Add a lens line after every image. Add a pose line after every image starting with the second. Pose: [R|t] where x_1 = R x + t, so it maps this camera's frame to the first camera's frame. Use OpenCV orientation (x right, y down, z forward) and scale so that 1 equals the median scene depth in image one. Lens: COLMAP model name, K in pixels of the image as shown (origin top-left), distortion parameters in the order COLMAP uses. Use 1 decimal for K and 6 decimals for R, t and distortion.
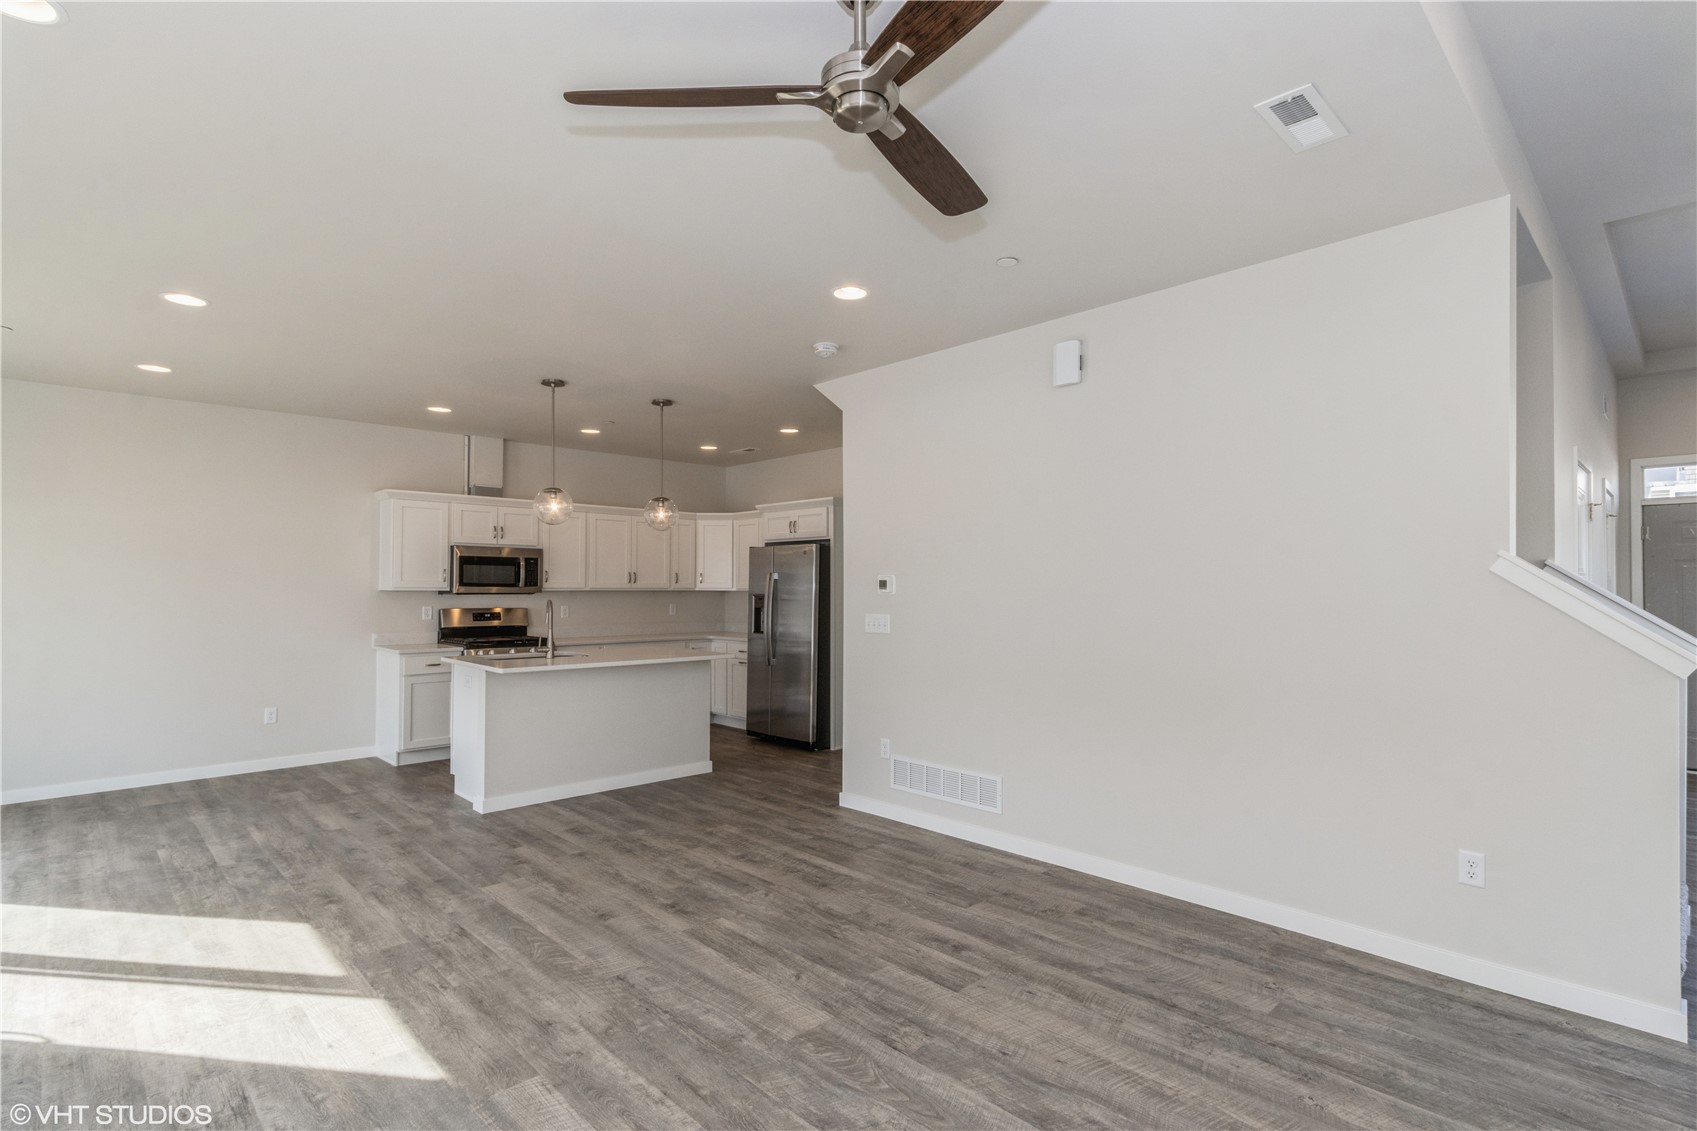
lens RADIAL K [[799.0, 0, 838.5], [0, 799.0, 566.9], [0, 0, 1]] dist [0.000125, -0.005053]
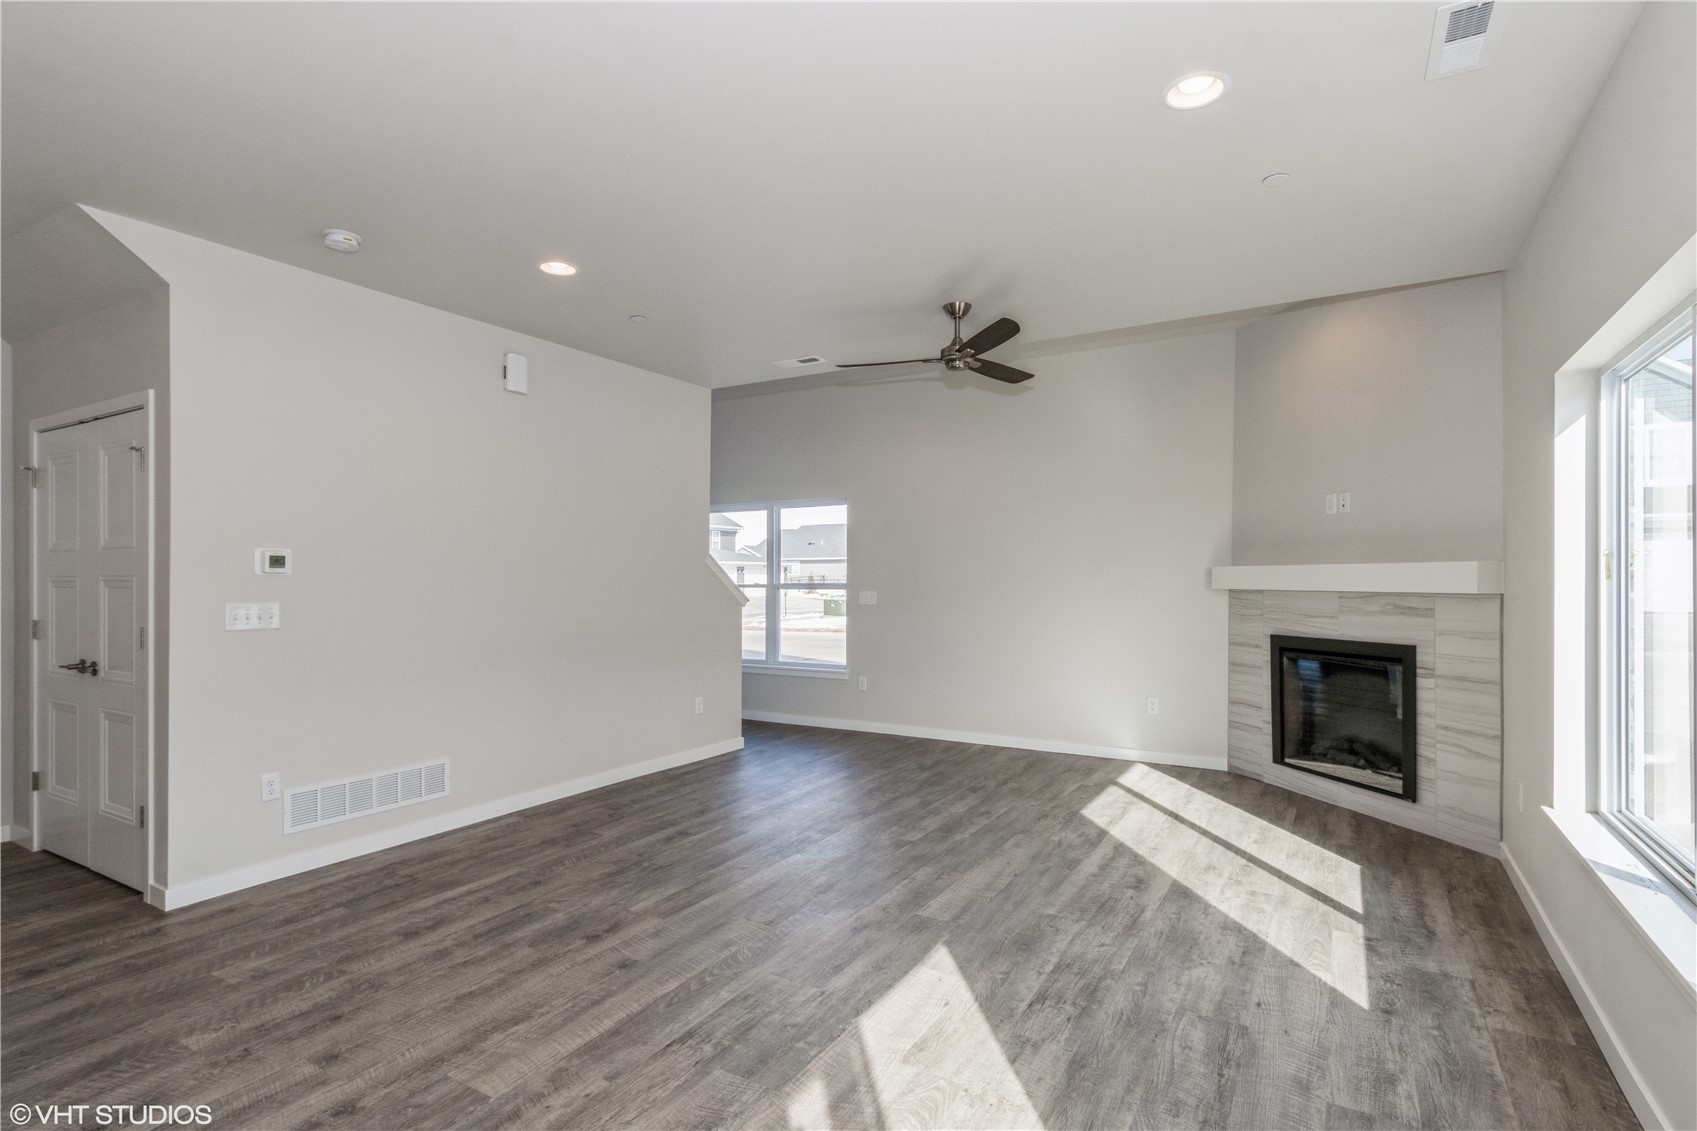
lens RADIAL K [[829.9, 0, 839.4], [0, 829.9, 572.1], [0, 0, 1]] dist [-0.005518, -0.001142]
pose [[-0.242001, 0.000759, 0.970276, -1.063447], [-0.026758, 0.999614, -0.007456, 0.029316], [-0.969907, -0.027767, -0.241887, 0.906364]]
